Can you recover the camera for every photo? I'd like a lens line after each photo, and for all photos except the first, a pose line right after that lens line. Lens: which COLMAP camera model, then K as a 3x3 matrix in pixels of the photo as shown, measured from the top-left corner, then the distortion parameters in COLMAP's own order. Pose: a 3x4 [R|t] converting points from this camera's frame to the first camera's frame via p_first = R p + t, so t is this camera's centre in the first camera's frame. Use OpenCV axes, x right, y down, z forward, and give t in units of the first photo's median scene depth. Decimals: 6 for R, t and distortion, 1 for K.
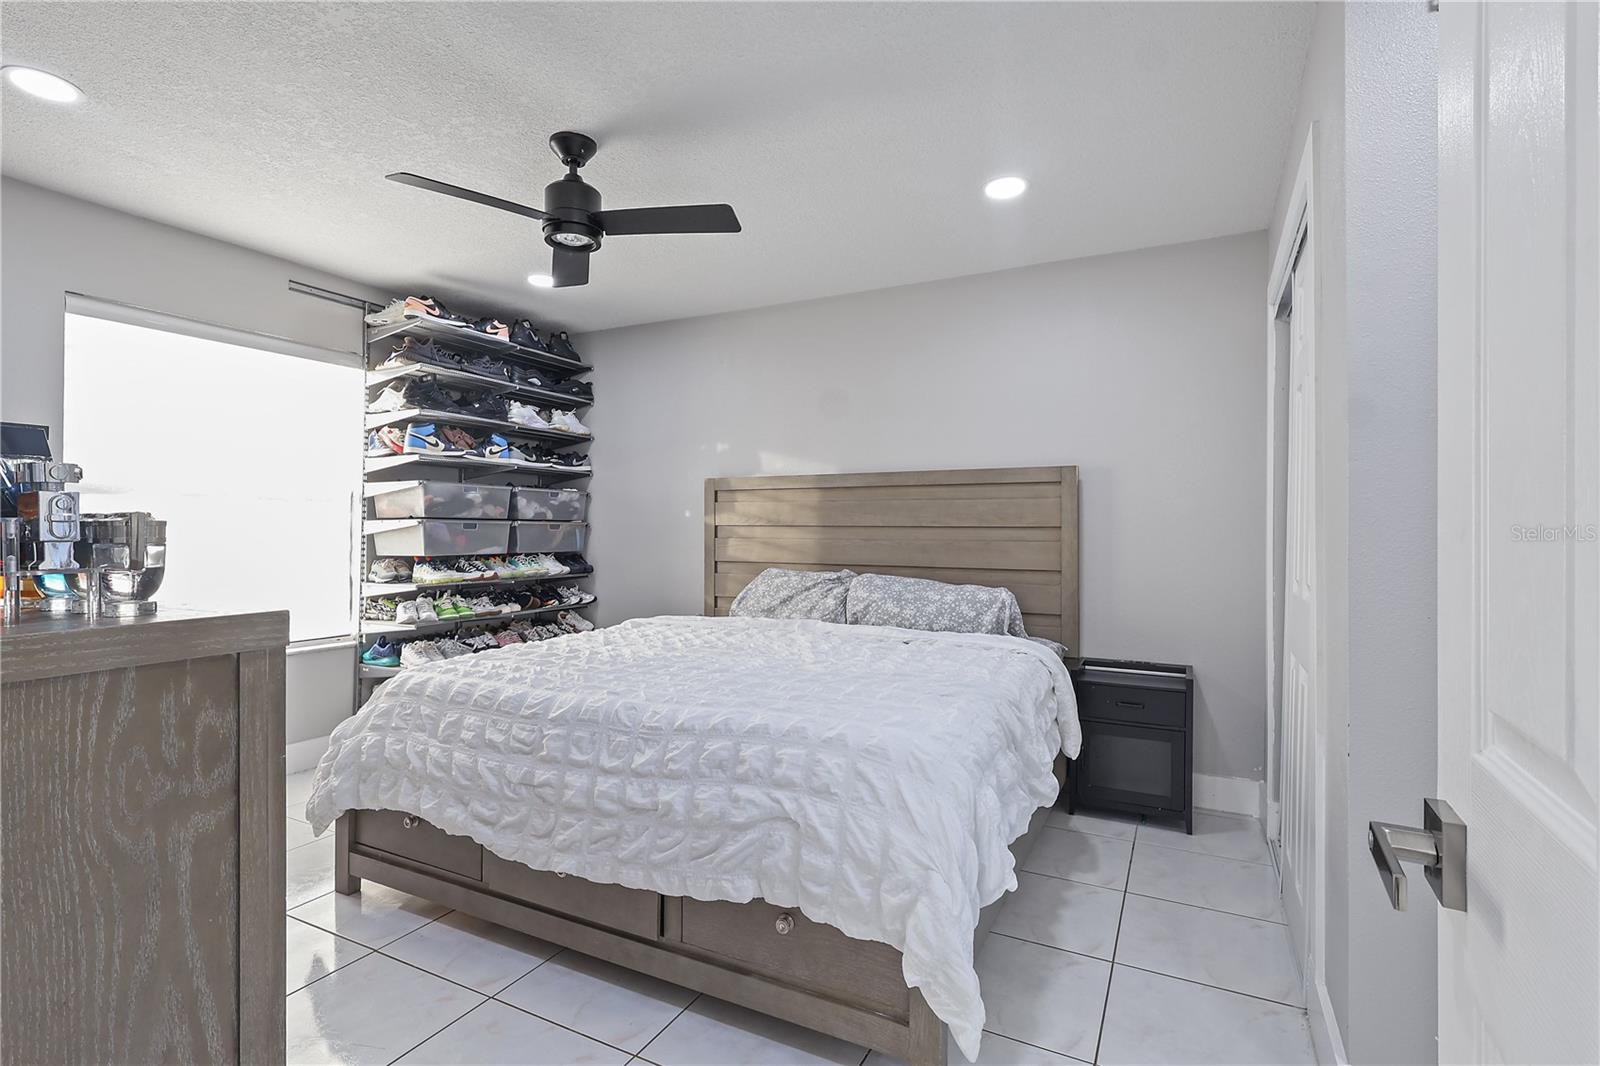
lens RADIAL K [[745.0, 0, 803.5], [0, 745.0, 529.8], [0, 0, 1]] dist [-0.004675, 0.000503]
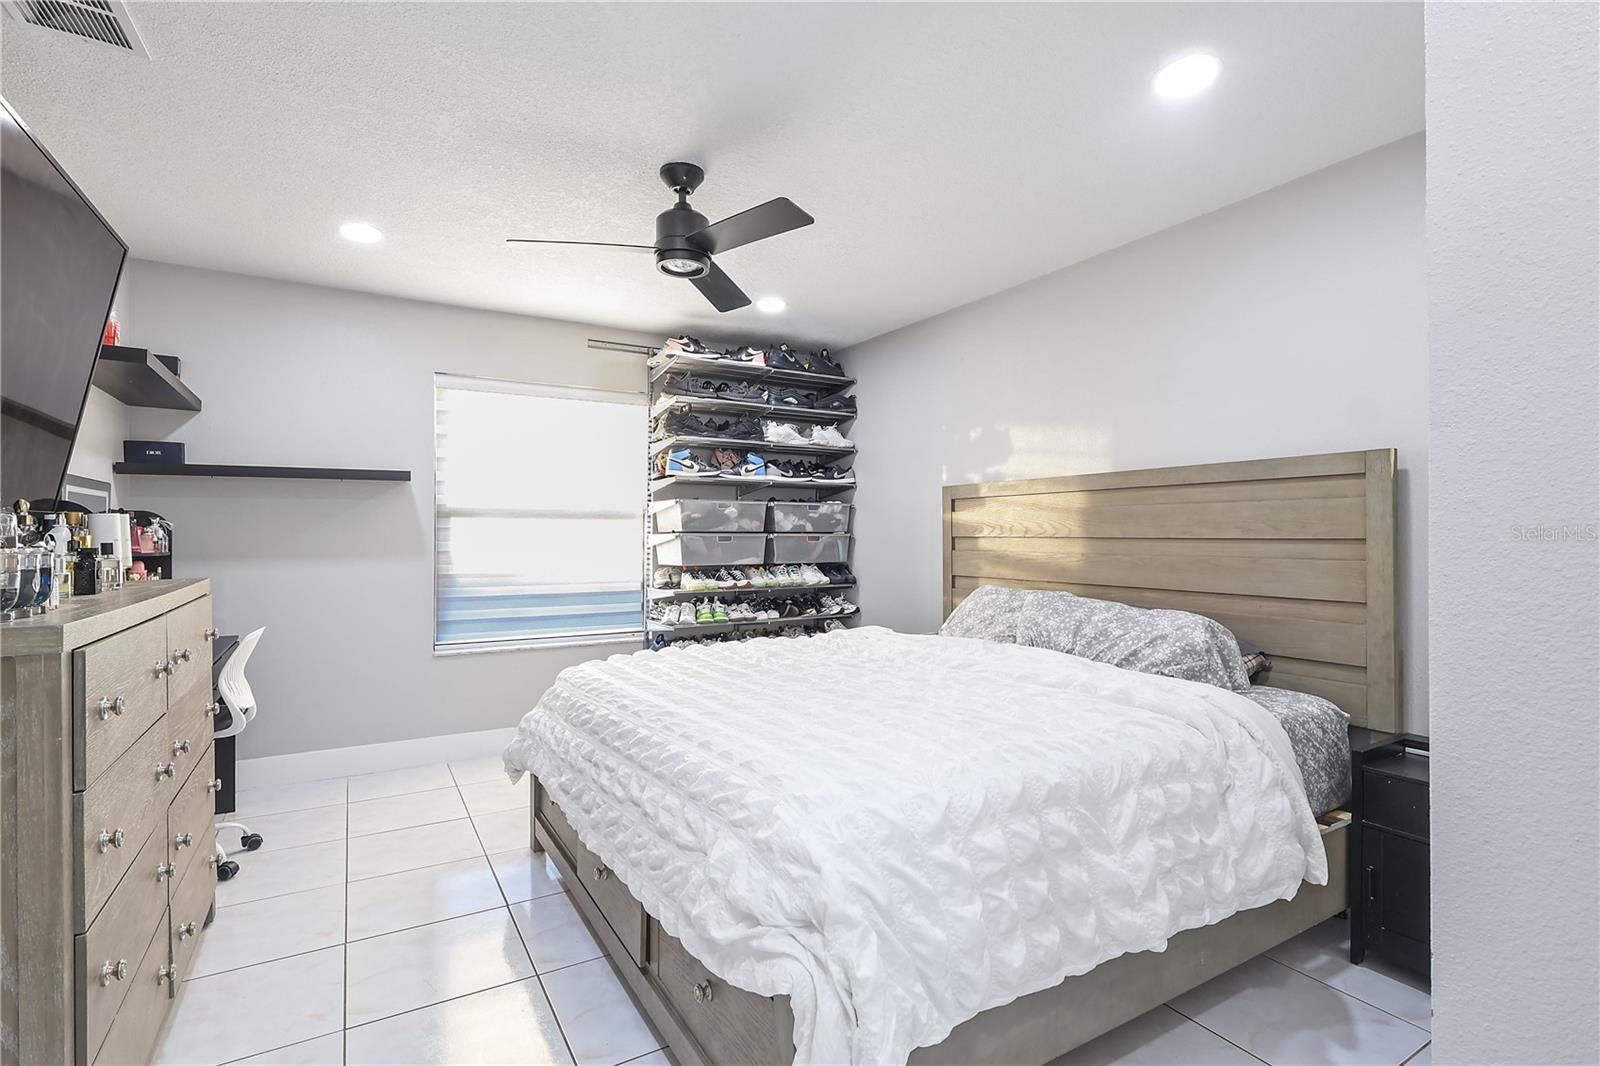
lens RADIAL K [[745.0, 0, 800.2], [0, 745.0, 538.6], [0, 0, 1]] dist [-0.004675, 0.000503]
pose [[0.856657, -0.003550, -0.515874, 0.208520], [0.005461, 0.999983, 0.002187, -0.007021], [0.515857, -0.004691, 0.856662, 0.112209]]
